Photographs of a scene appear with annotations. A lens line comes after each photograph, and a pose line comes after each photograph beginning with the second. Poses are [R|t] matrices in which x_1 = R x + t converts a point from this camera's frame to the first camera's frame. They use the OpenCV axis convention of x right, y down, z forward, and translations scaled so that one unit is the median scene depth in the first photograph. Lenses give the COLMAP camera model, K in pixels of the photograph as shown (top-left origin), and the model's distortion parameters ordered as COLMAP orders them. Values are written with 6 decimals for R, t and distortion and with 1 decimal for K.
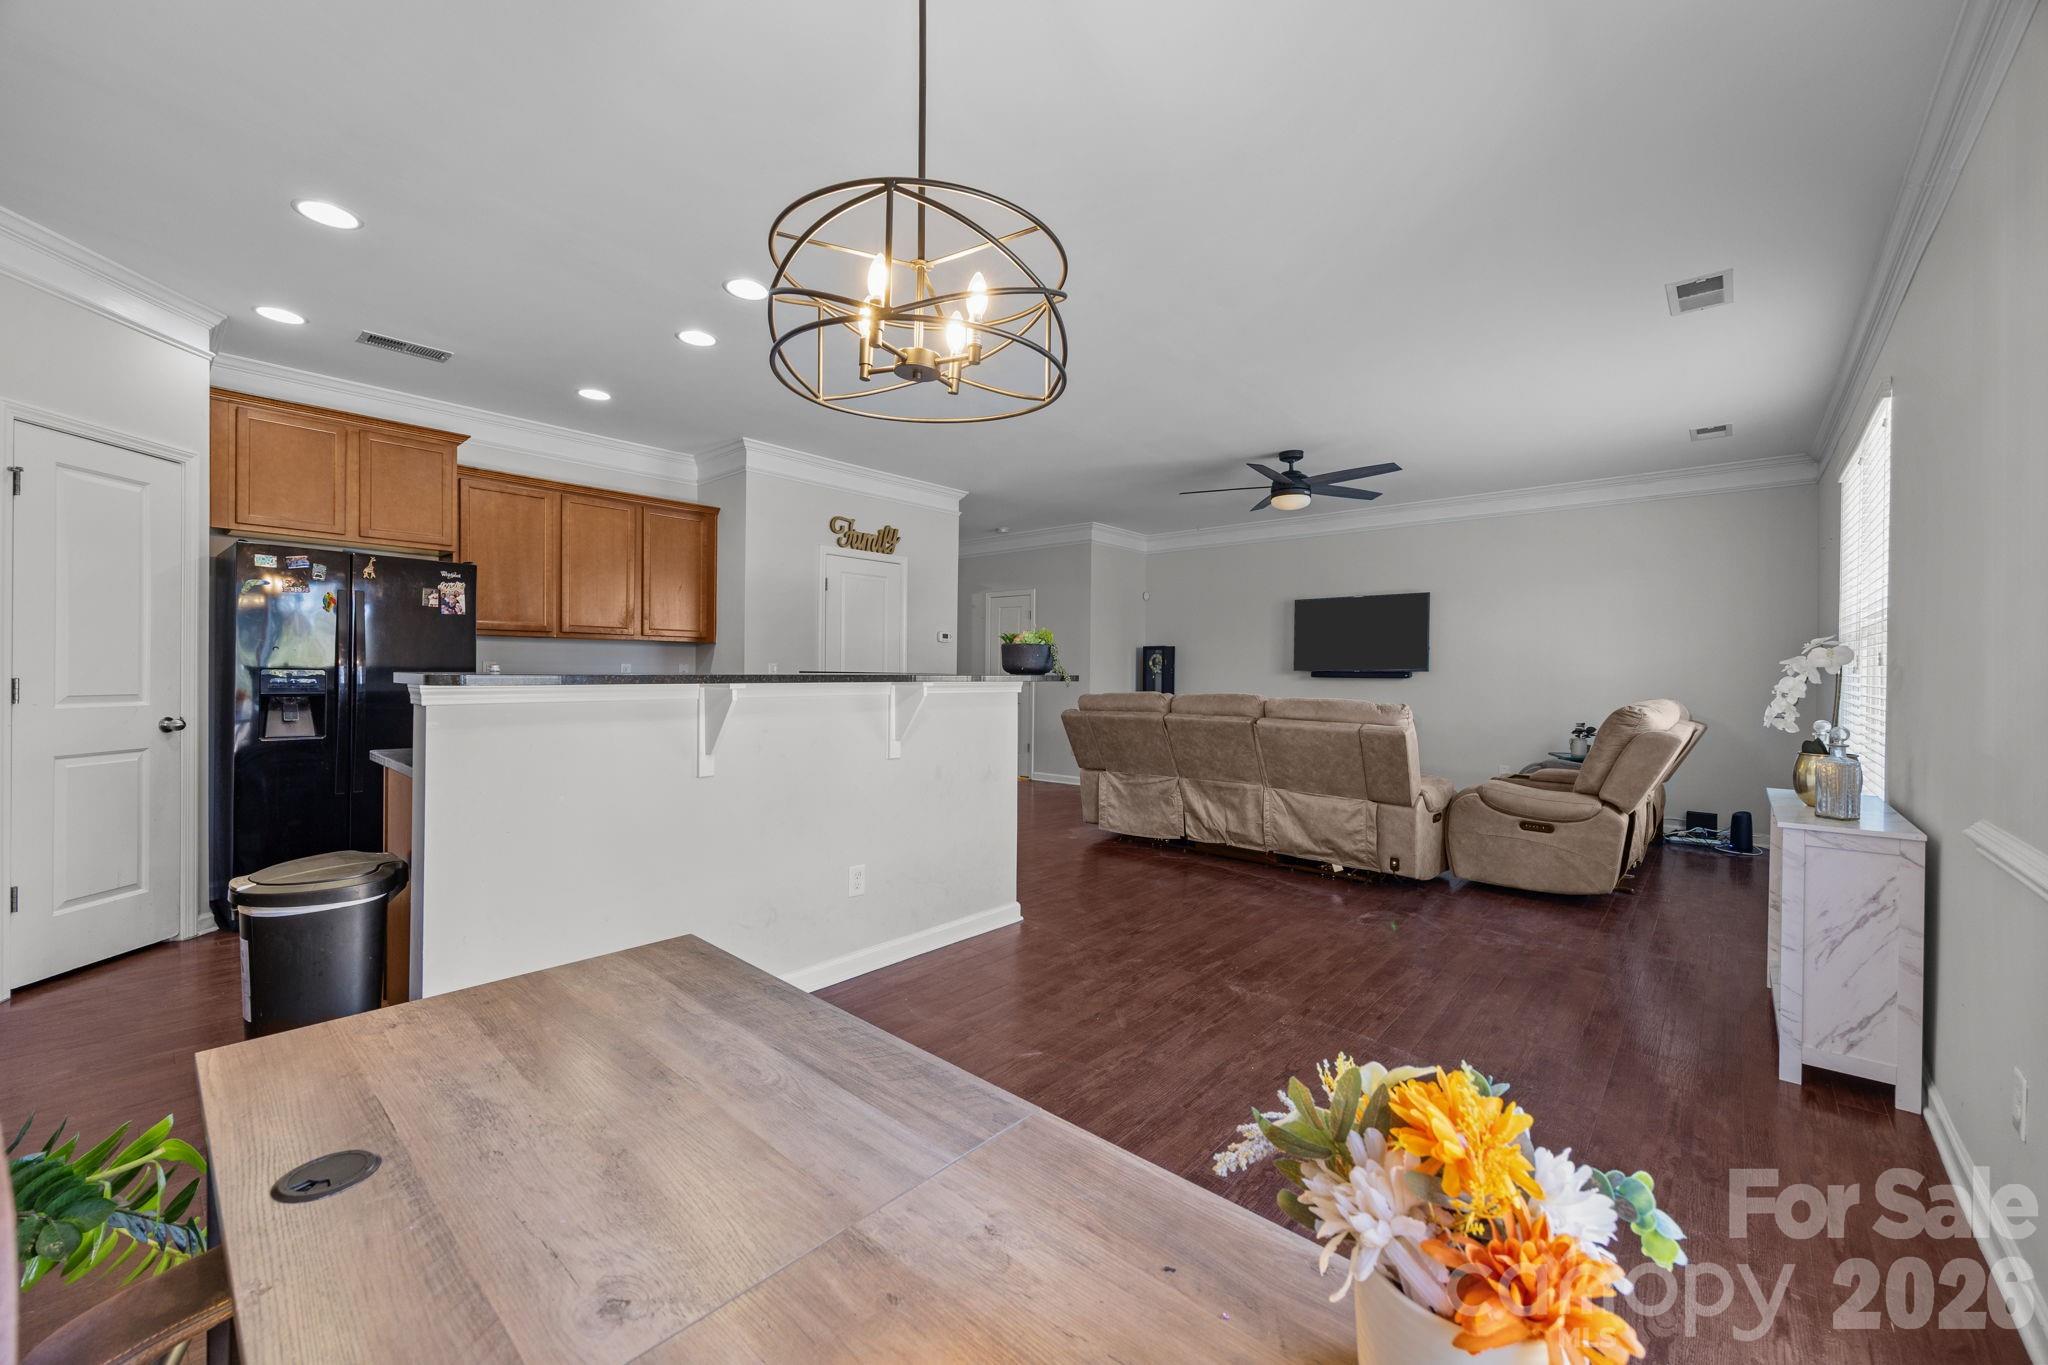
lens RADIAL K [[796.3, 0, 1015.2], [0, 796.3, 682.1], [0, 0, 1]] dist [0.000020, 0.000234]
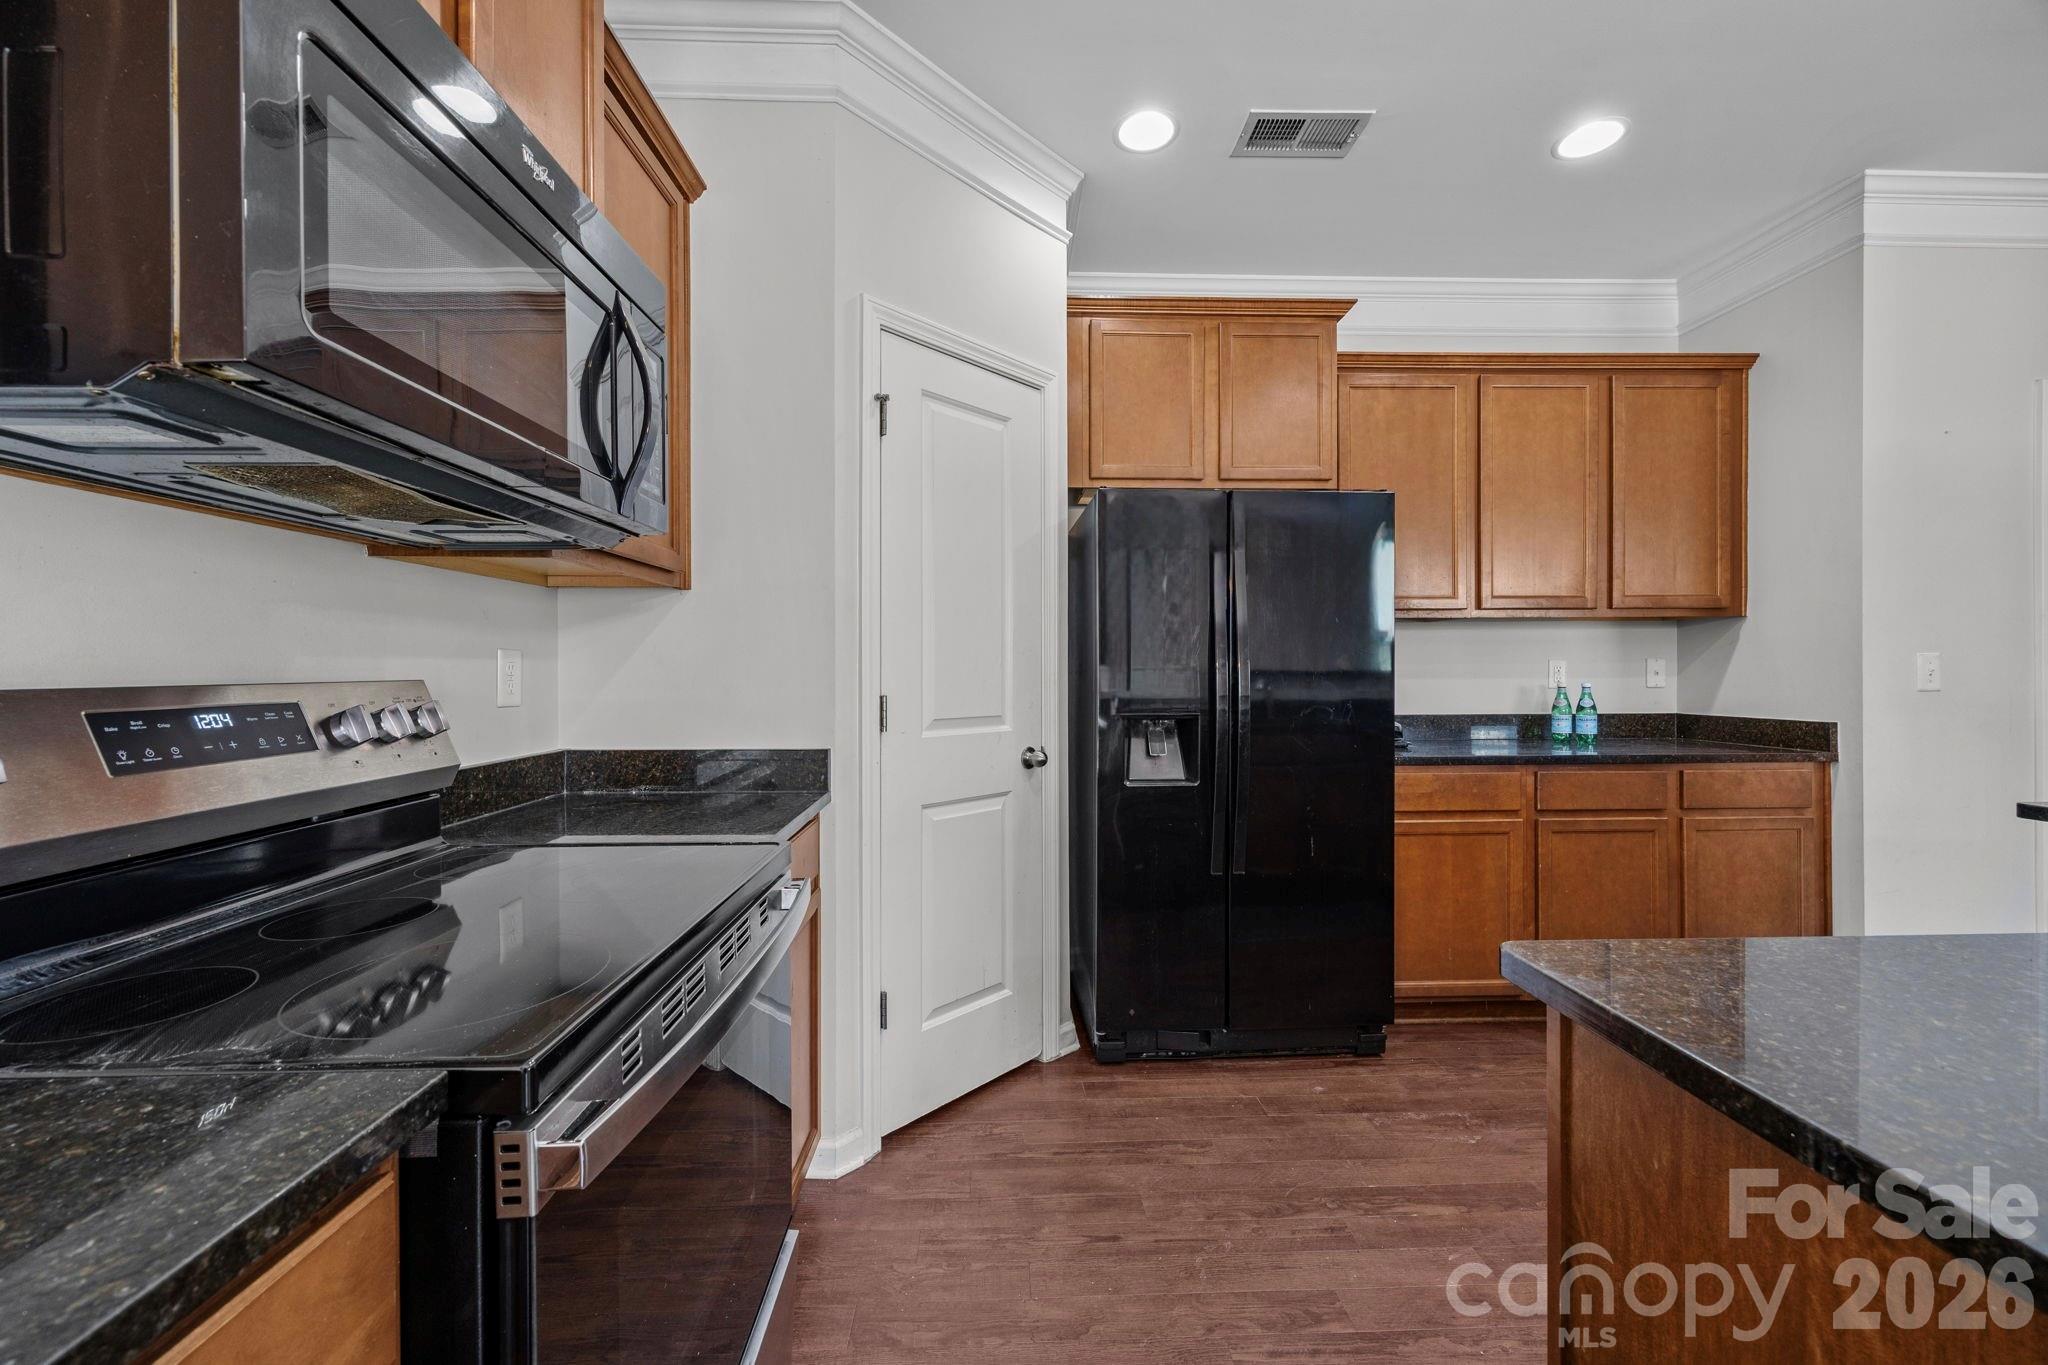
lens RADIAL K [[796.3, 0, 1025.1], [0, 796.3, 676.6], [0, 0, 1]] dist [0.000020, 0.000234]
pose [[0.691314, -0.010899, -0.722472, -0.553760], [0.005862, 0.999938, -0.009476, -0.011786], [0.722530, 0.002316, 0.691335, 0.506897]]
